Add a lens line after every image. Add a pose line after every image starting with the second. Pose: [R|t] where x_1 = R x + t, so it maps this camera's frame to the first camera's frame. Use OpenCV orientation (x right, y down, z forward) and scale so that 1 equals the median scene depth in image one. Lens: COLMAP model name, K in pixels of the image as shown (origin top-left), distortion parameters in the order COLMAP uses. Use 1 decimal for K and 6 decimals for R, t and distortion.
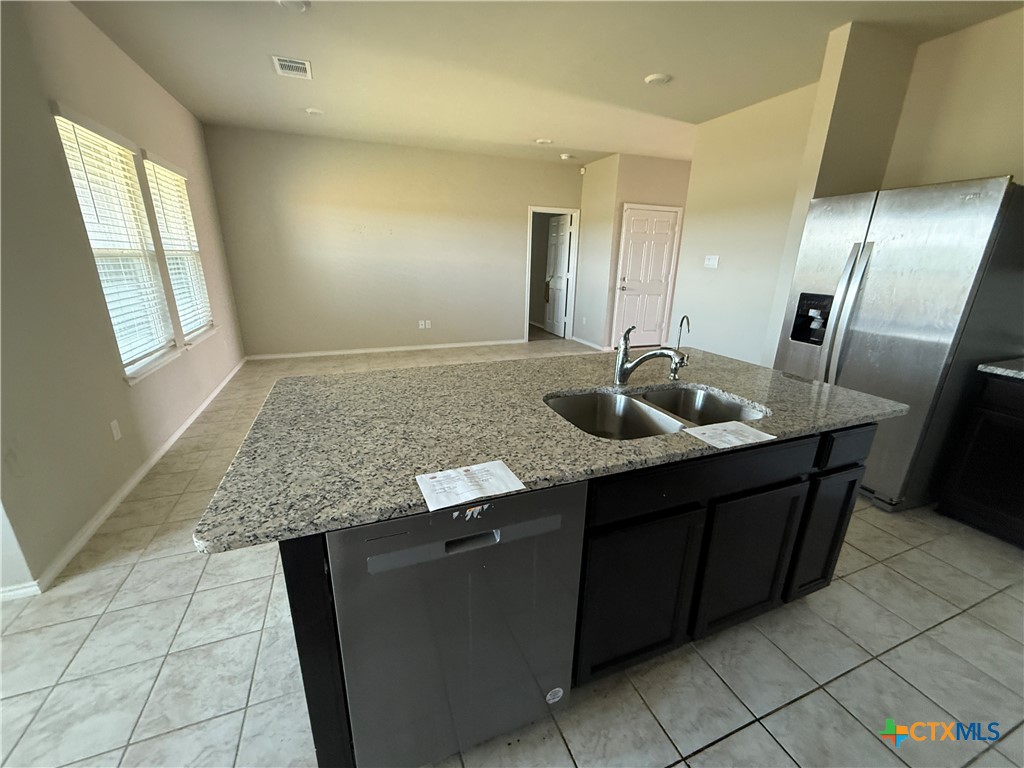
lens RADIAL K [[406.7, 0, 508.2], [0, 406.7, 383.1], [0, 0, 1]] dist [0.000849, 0.000060]
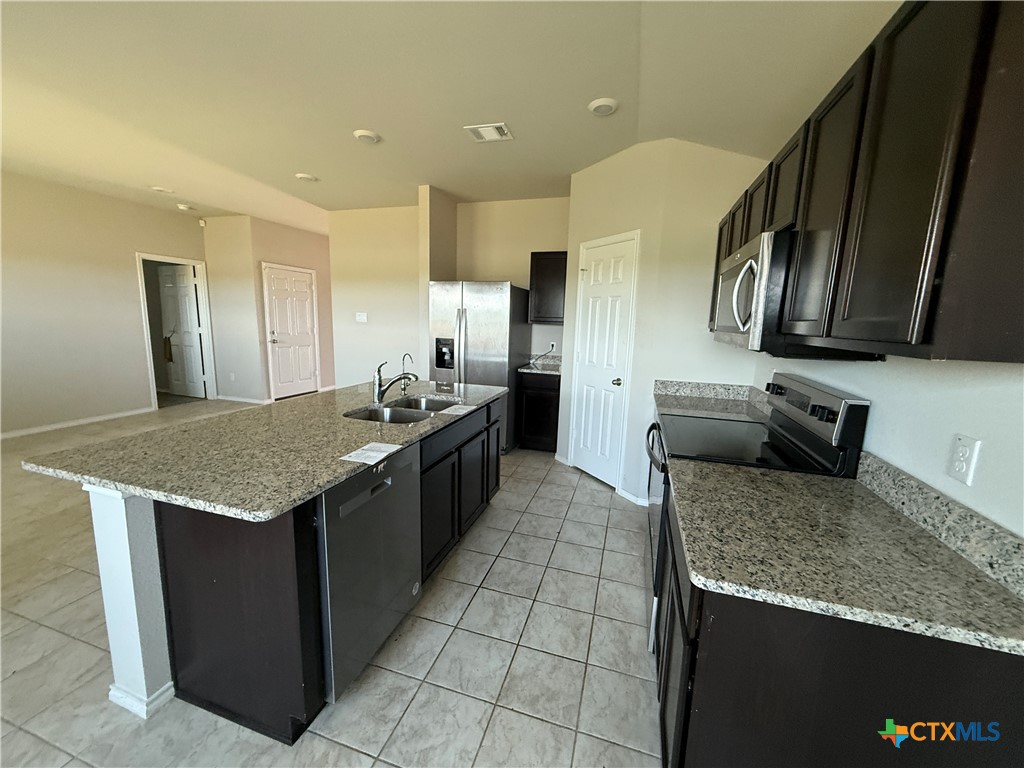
lens RADIAL K [[406.7, 0, 508.2], [0, 406.7, 383.1], [0, 0, 1]] dist [0.000849, 0.000060]
pose [[0.626254, -0.122865, 0.769877, -0.369526], [0.214676, 0.976505, -0.018787, 0.042300], [-0.749480, 0.177040, 0.637916, -0.202309]]
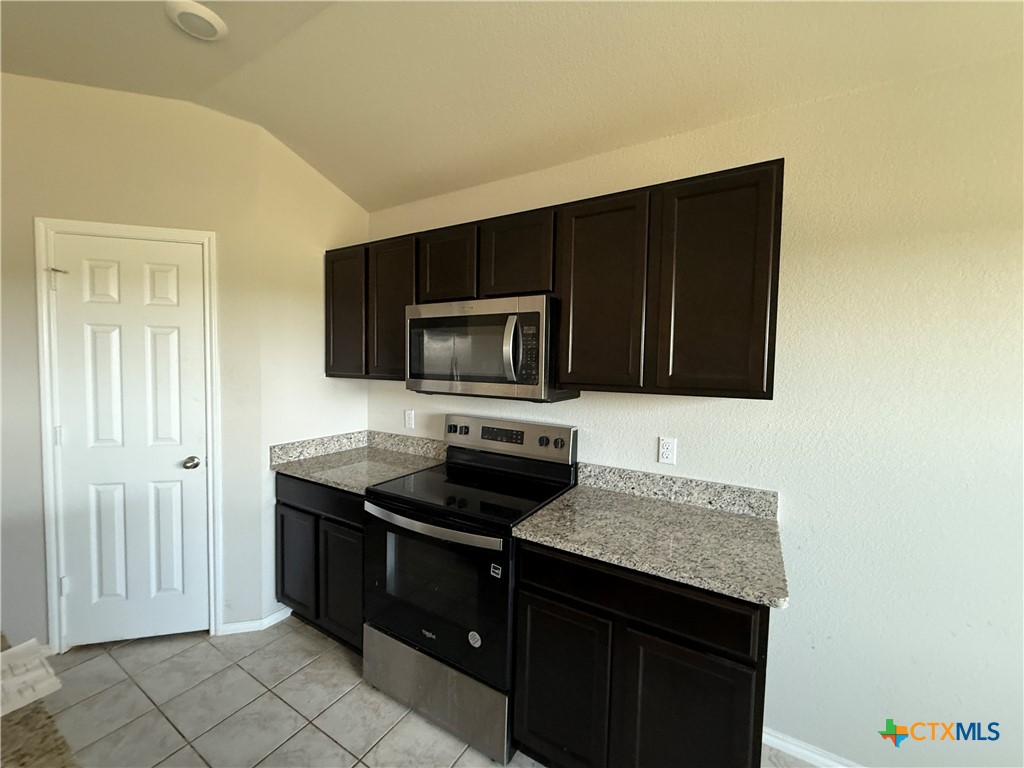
lens RADIAL K [[406.7, 0, 508.2], [0, 406.7, 383.1], [0, 0, 1]] dist [0.000849, 0.000060]
pose [[-0.607564, -0.068559, 0.791306, -0.165919], [0.208049, 0.947746, 0.241853, -0.130583], [-0.766538, 0.311571, -0.561553, 0.294750]]
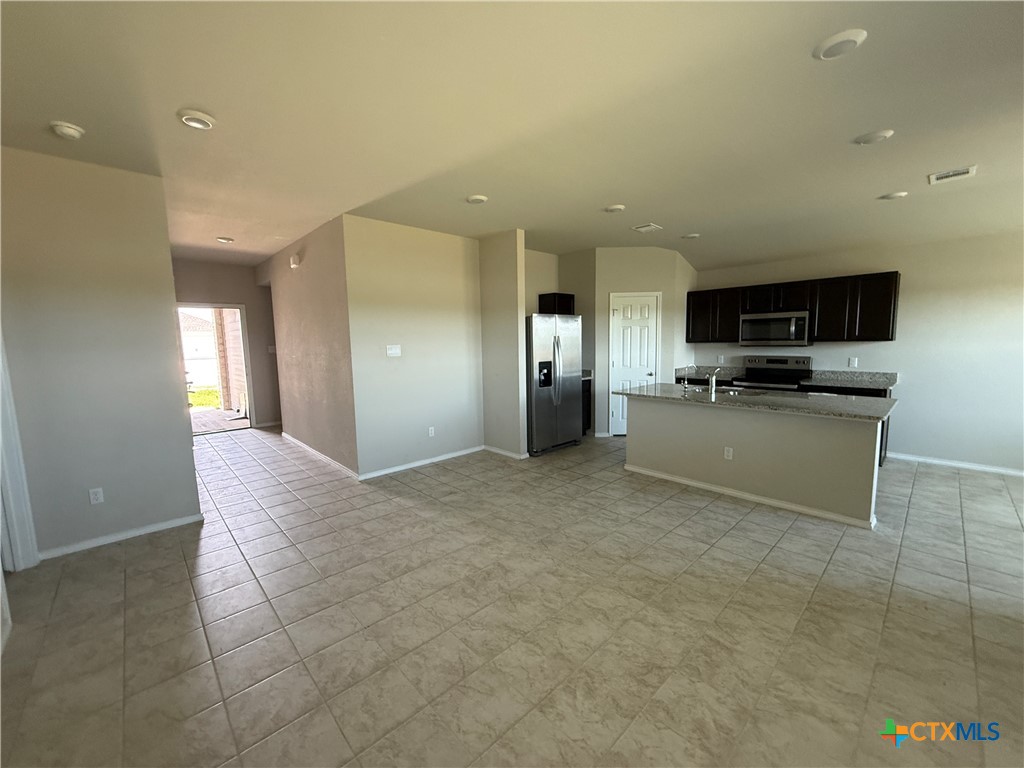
lens RADIAL K [[404.6, 0, 509.1], [0, 404.6, 384.4], [0, 0, 1]] dist [-0.000848, -0.000218]
pose [[-0.375429, -0.108602, 0.920466, -0.979099], [0.288948, 0.929904, 0.227568, -0.625301], [-0.880660, 0.351402, -0.317733, 1.861739]]
